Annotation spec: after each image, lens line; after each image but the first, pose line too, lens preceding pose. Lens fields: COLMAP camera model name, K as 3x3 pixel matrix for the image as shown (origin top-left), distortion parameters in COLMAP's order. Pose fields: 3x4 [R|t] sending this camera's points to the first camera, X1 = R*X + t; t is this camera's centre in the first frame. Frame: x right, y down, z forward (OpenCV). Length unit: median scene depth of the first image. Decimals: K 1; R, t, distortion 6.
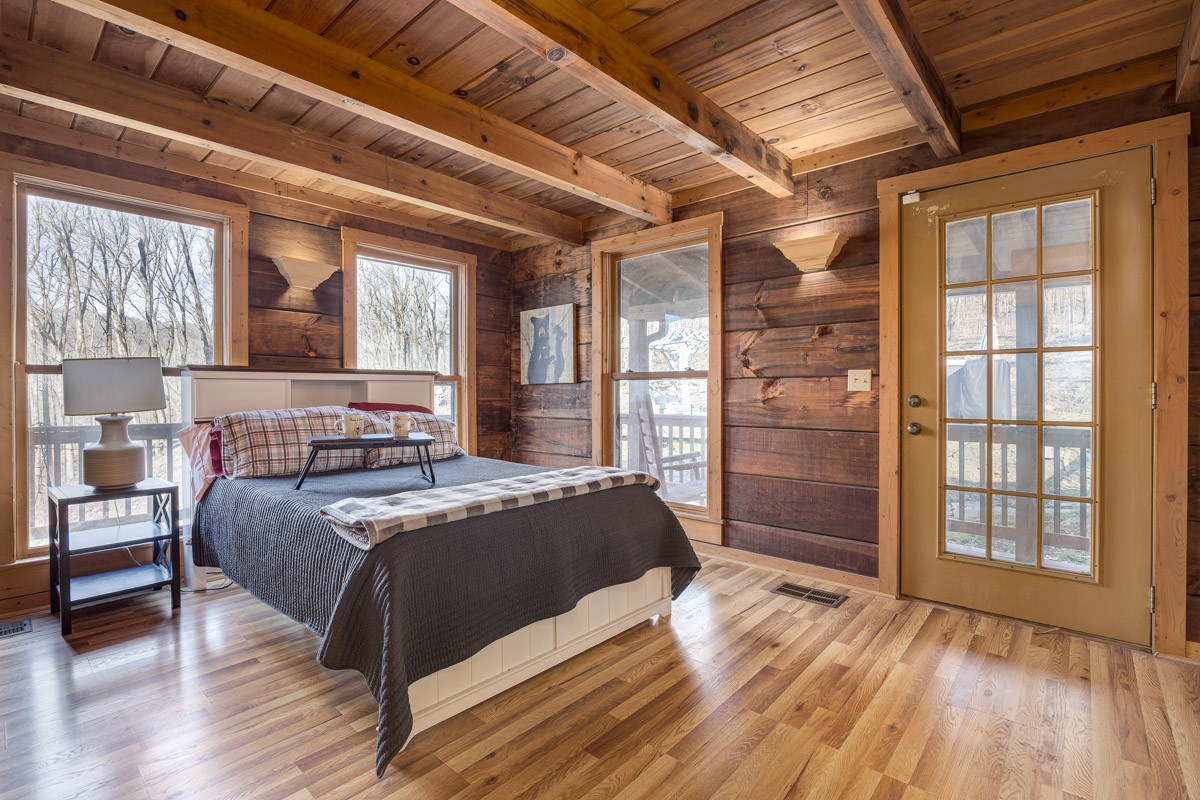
lens RADIAL K [[557.8, 0, 598.1], [0, 557.8, 393.8], [0, 0, 1]] dist [-0.002394, 0.000187]
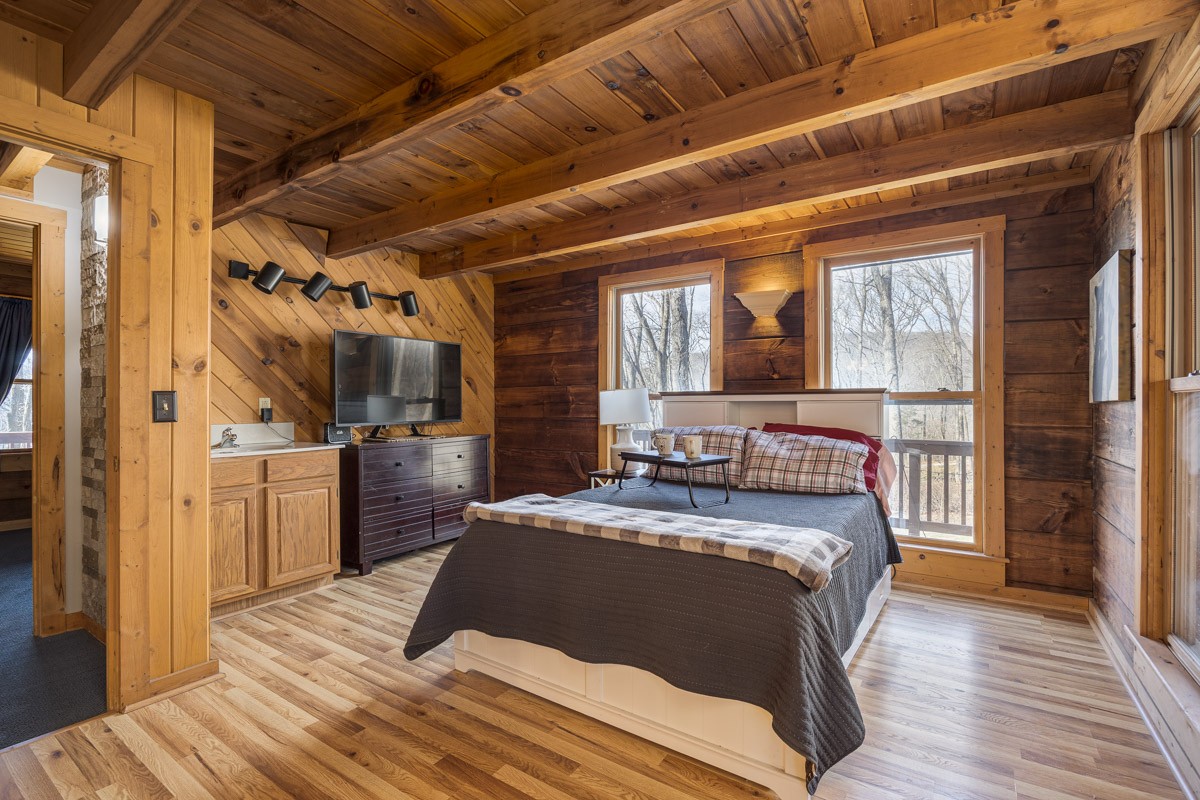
lens RADIAL K [[552.3, 0, 596.1], [0, 552.3, 403.3], [0, 0, 1]] dist [-0.013448, 0.000034]
pose [[0.124032, -0.000984, -0.992278, 0.506556], [-0.005803, 0.999982, -0.001717, -0.016471], [0.992261, 0.005972, 0.124024, 0.550434]]
